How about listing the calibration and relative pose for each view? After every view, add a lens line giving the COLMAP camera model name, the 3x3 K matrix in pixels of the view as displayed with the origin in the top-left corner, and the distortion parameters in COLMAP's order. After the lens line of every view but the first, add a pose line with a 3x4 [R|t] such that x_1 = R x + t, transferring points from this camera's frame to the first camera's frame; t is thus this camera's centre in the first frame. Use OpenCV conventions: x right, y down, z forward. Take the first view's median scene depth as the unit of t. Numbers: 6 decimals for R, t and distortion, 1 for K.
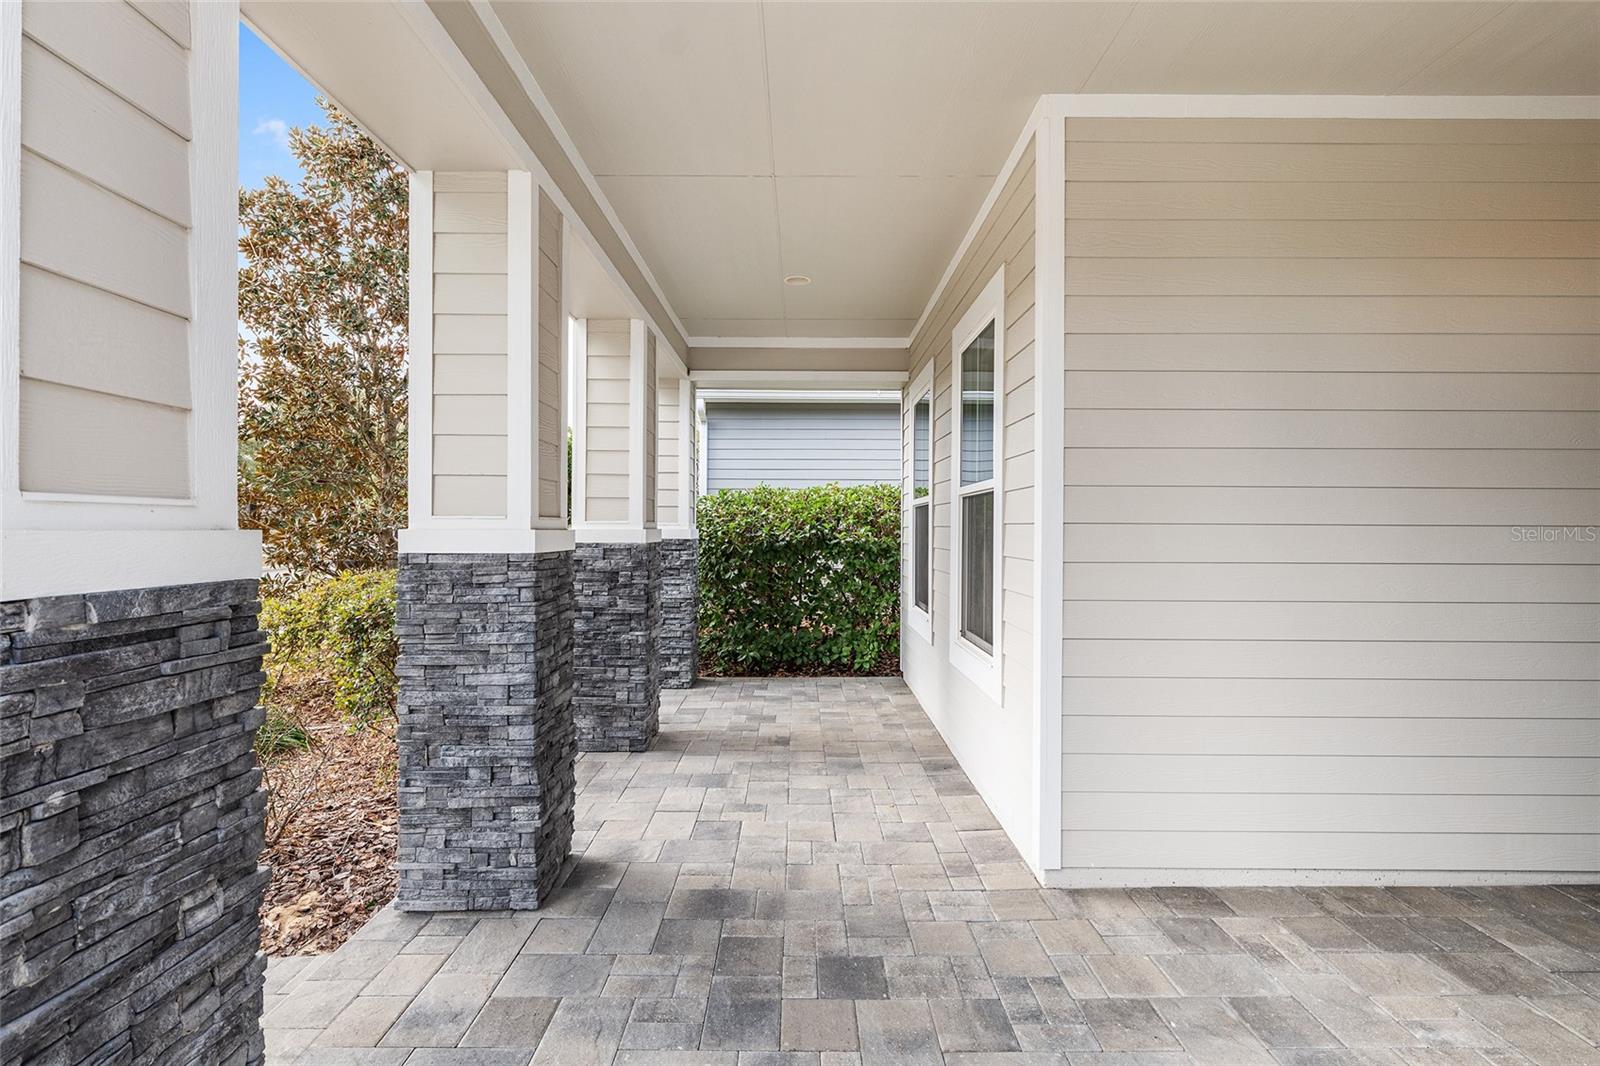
lens RADIAL K [[736.3, 0, 799.1], [0, 736.3, 527.2], [0, 0, 1]] dist [0.001496, -0.001809]
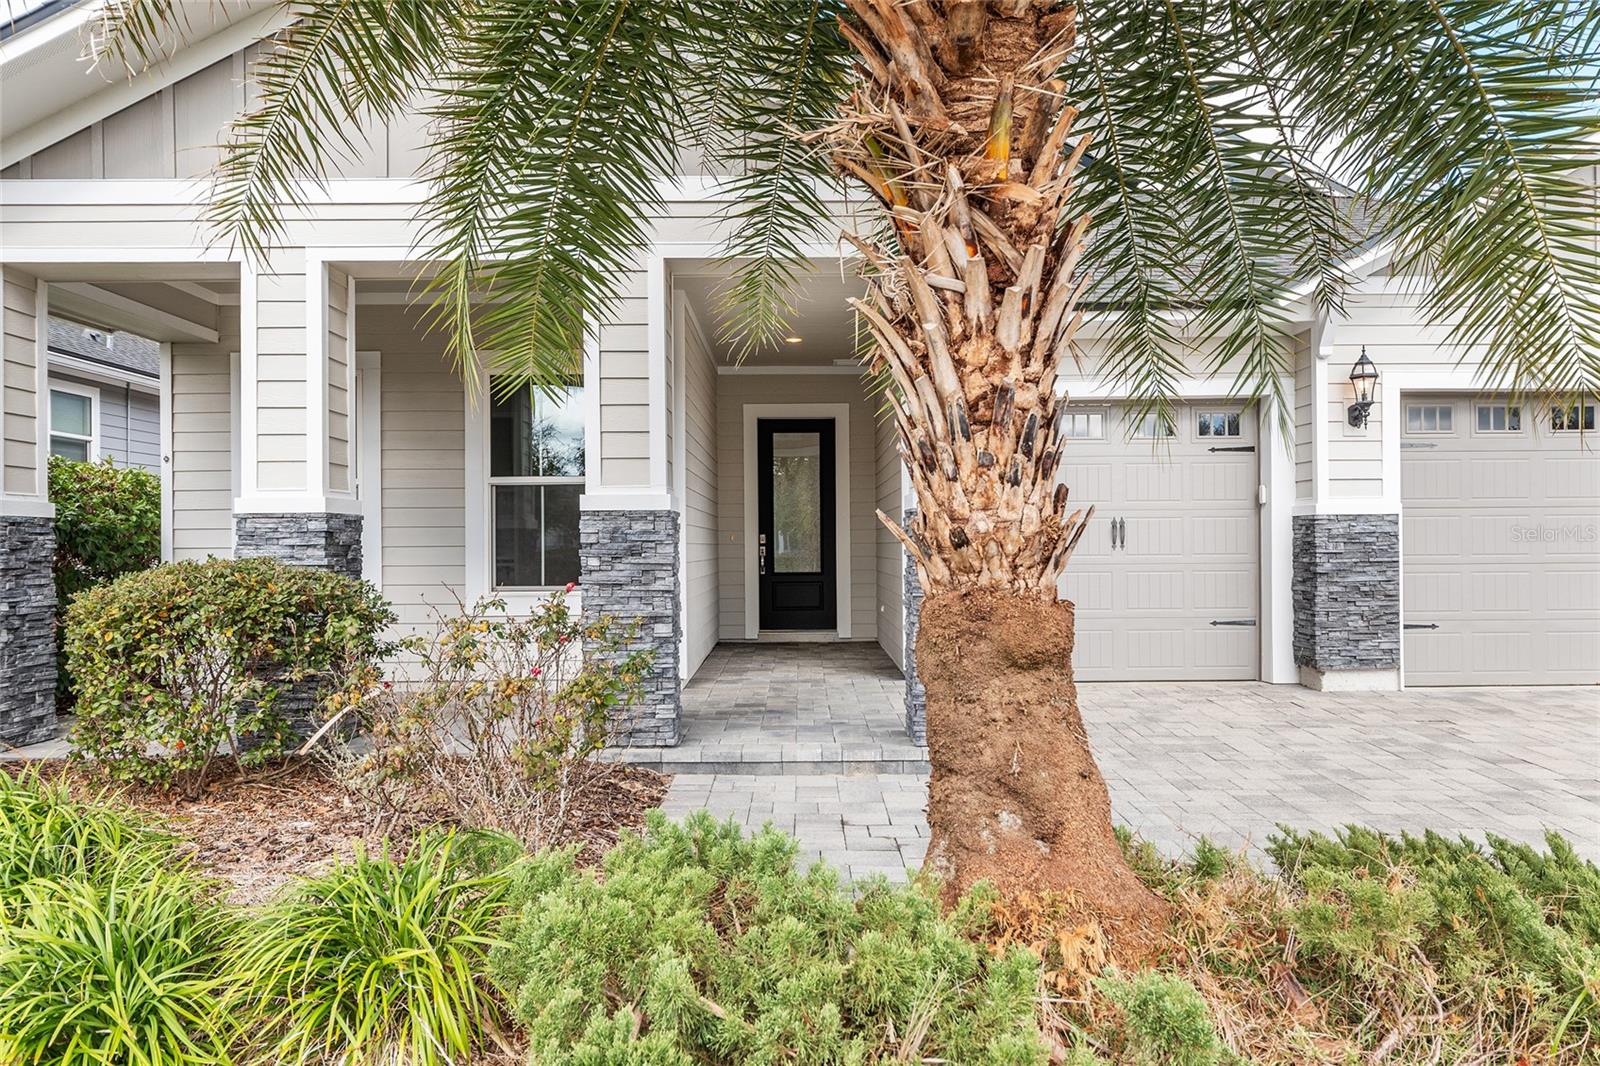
lens RADIAL K [[1104.0, 0, 800.4], [0, 1104.0, 536.6], [0, 0, 1]] dist [0.000327, 0.001282]
pose [[0.000846, 0.002091, 0.999997, -1.648839], [0.006722, 0.999975, -0.002096, 0.056363], [-0.999977, 0.006724, 0.000832, 0.428659]]
